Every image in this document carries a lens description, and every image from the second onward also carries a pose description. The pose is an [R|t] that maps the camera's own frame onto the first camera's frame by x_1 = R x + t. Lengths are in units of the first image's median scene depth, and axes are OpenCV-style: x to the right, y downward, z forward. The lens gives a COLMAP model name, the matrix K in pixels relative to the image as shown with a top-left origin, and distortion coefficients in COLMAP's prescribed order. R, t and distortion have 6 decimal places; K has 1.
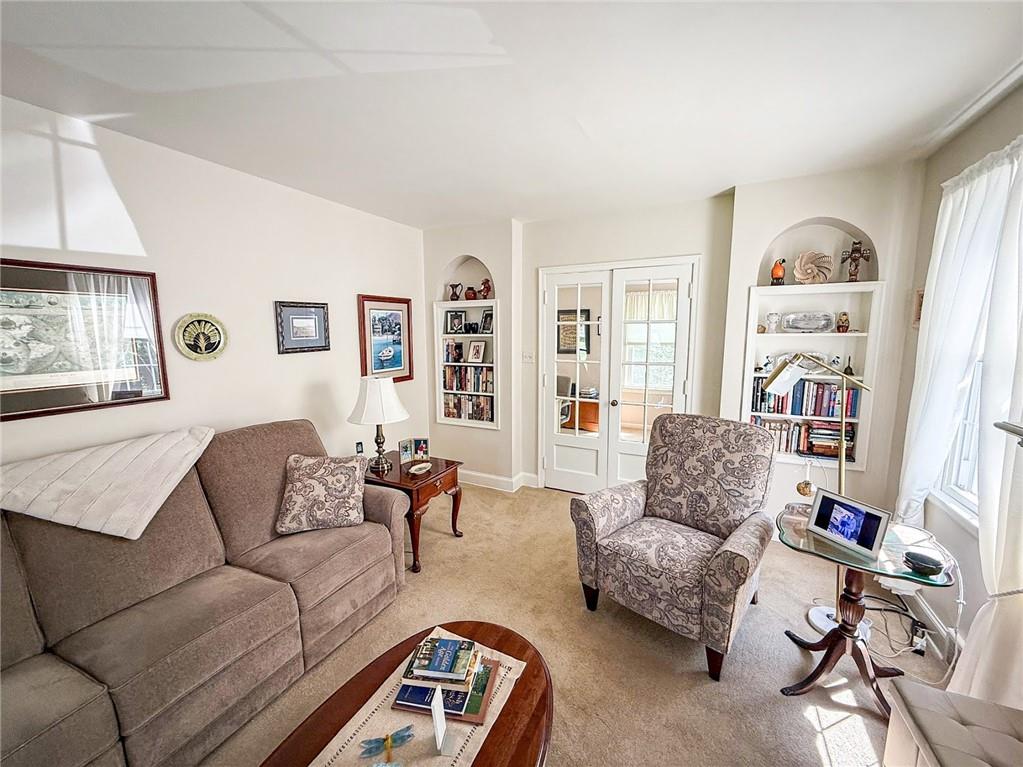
lens RADIAL K [[407.0, 0, 509.5], [0, 407.0, 383.0], [0, 0, 1]] dist [0.000746, -0.000433]
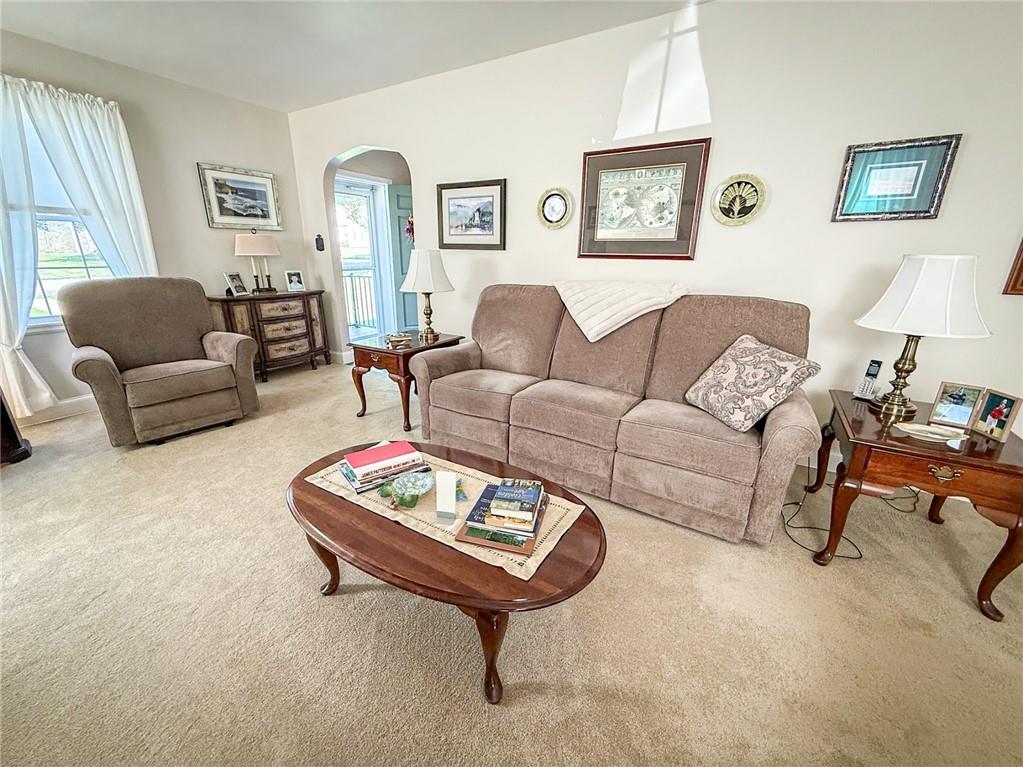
lens RADIAL K [[407.0, 0, 509.9], [0, 407.0, 383.6], [0, 0, 1]] dist [0.000746, -0.000433]
pose [[-0.080144, 0.311559, -0.946841, 0.325158], [-0.143439, 0.936405, 0.320266, 0.059554], [0.986409, 0.161481, -0.030357, 0.475680]]
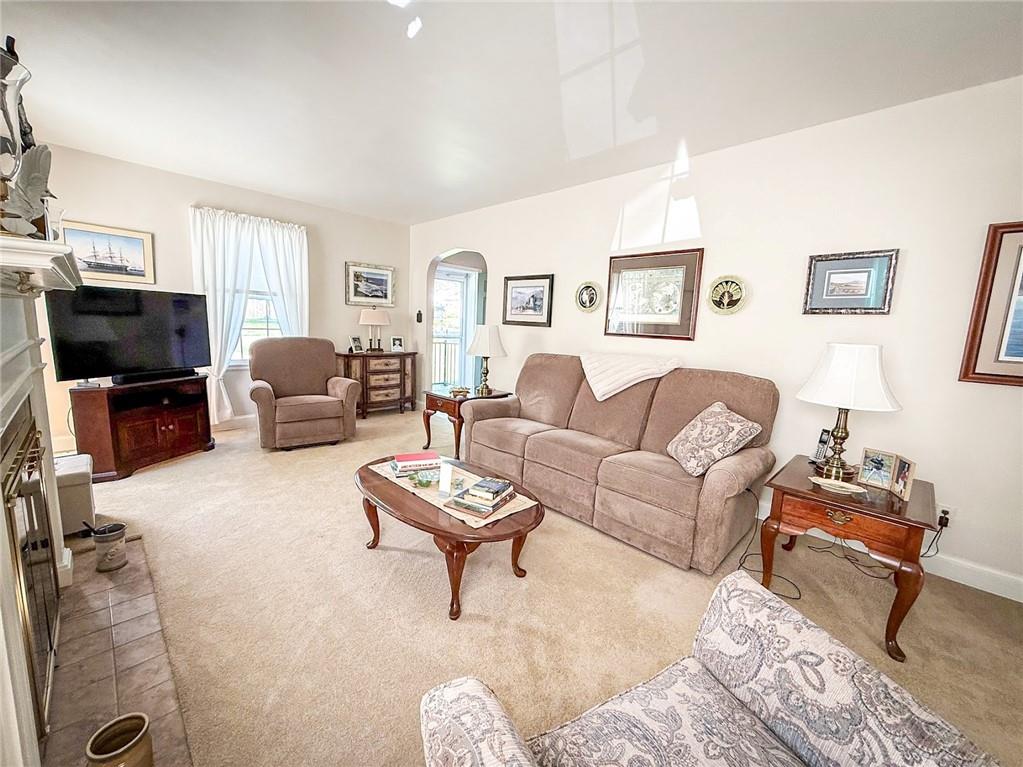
lens RADIAL K [[407.0, 0, 509.3], [0, 407.0, 383.3], [0, 0, 1]] dist [0.000746, -0.000433]
pose [[-0.311507, 0.133161, -0.940867, 0.550570], [-0.166343, 0.967202, 0.191962, 0.015685], [0.935571, 0.216304, -0.279140, 0.680602]]
